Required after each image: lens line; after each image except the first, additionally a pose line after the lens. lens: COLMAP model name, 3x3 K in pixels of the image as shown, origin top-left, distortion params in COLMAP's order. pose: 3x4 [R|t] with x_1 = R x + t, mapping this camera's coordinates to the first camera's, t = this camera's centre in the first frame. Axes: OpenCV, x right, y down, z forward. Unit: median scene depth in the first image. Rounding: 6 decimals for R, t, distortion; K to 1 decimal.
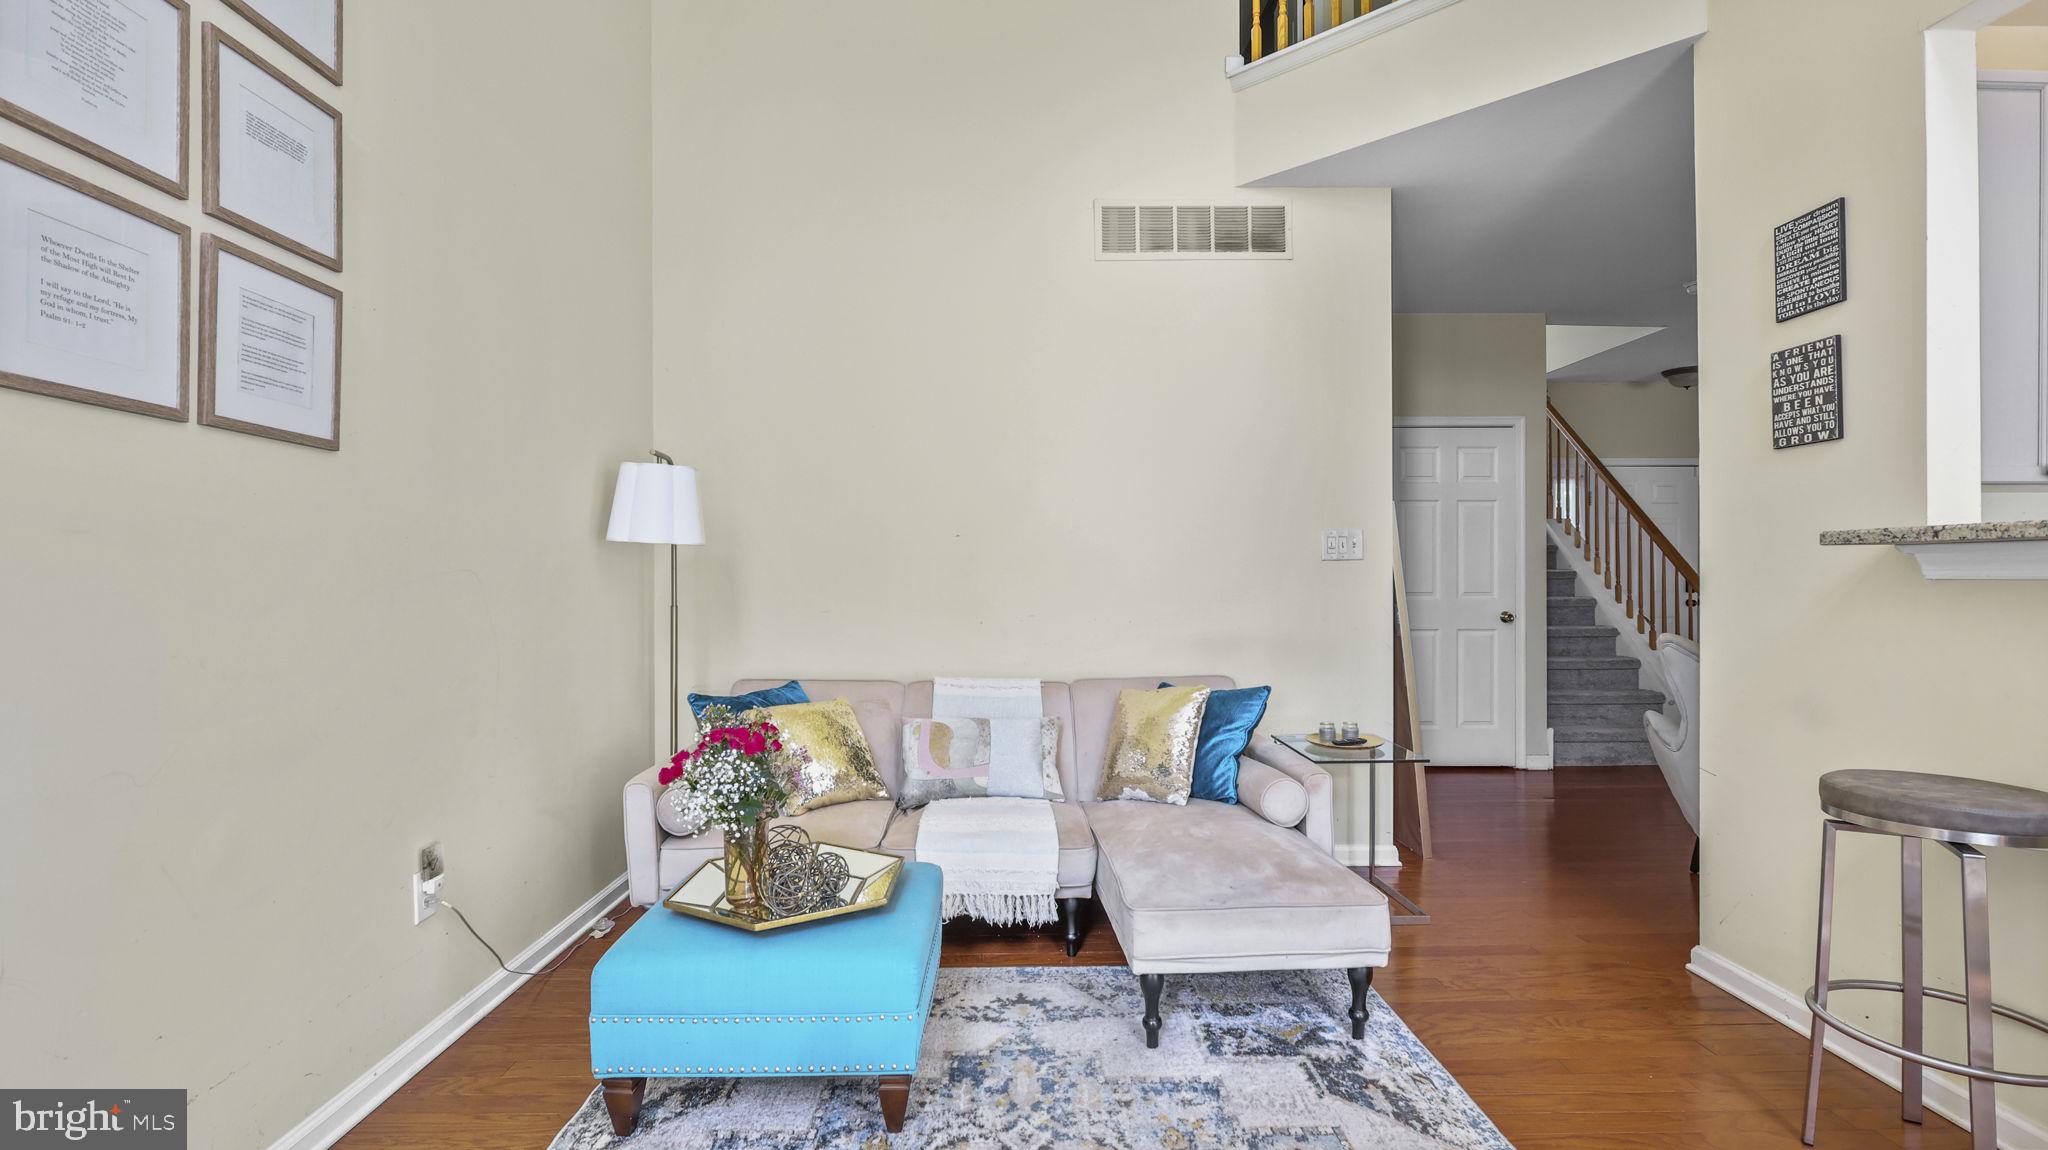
lens RADIAL K [[939.5, 0, 1018.1], [0, 939.5, 572.2], [0, 0, 1]] dist [-0.002895, -0.000369]
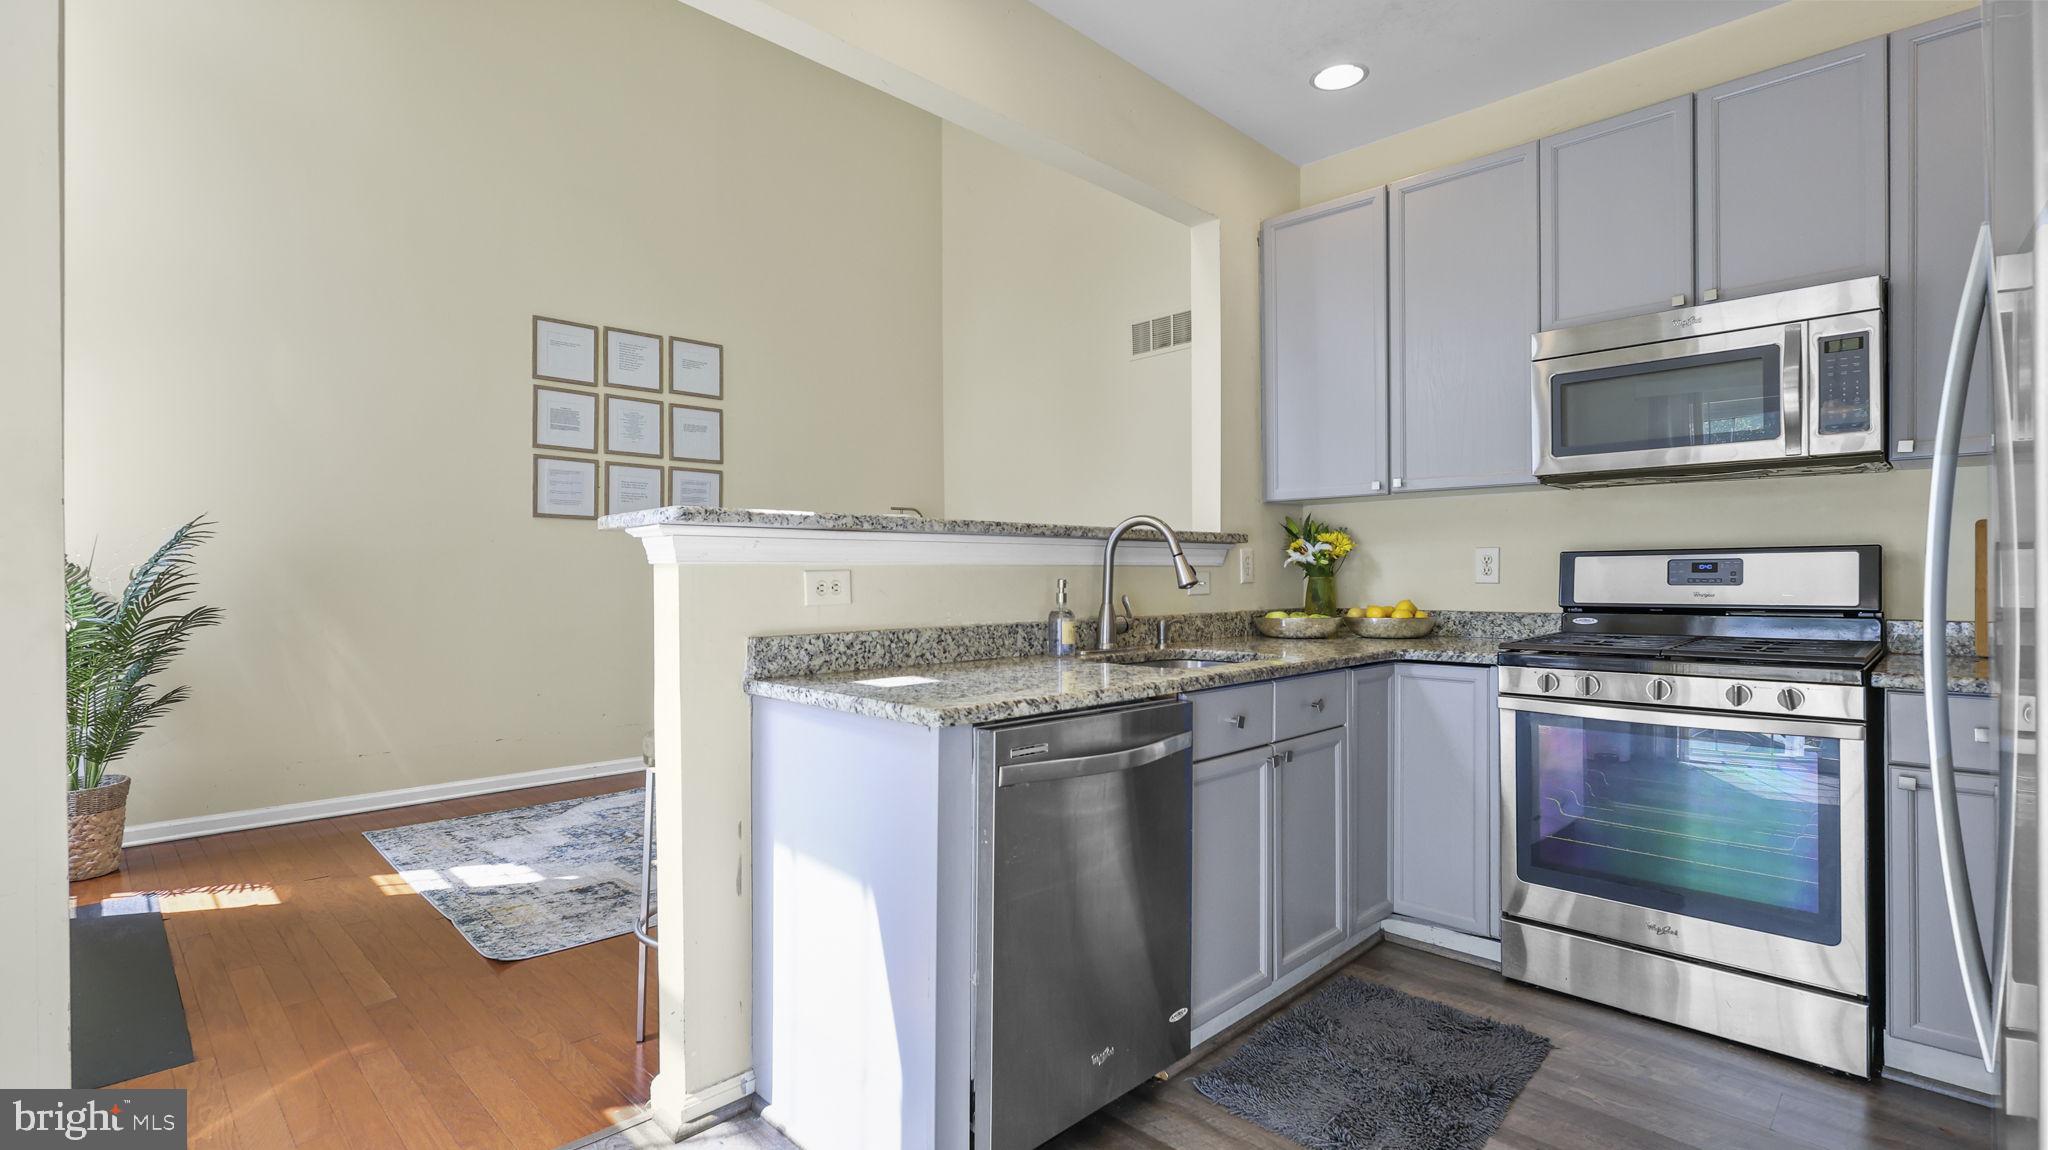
lens RADIAL K [[939.5, 0, 1018.1], [0, 939.5, 572.2], [0, 0, 1]] dist [-0.002895, -0.000369]
pose [[0.693192, 0.001046, -0.720752, 1.926697], [0.003717, 0.999980, 0.005027, 0.005361], [0.720743, -0.006164, 0.693175, -0.347510]]
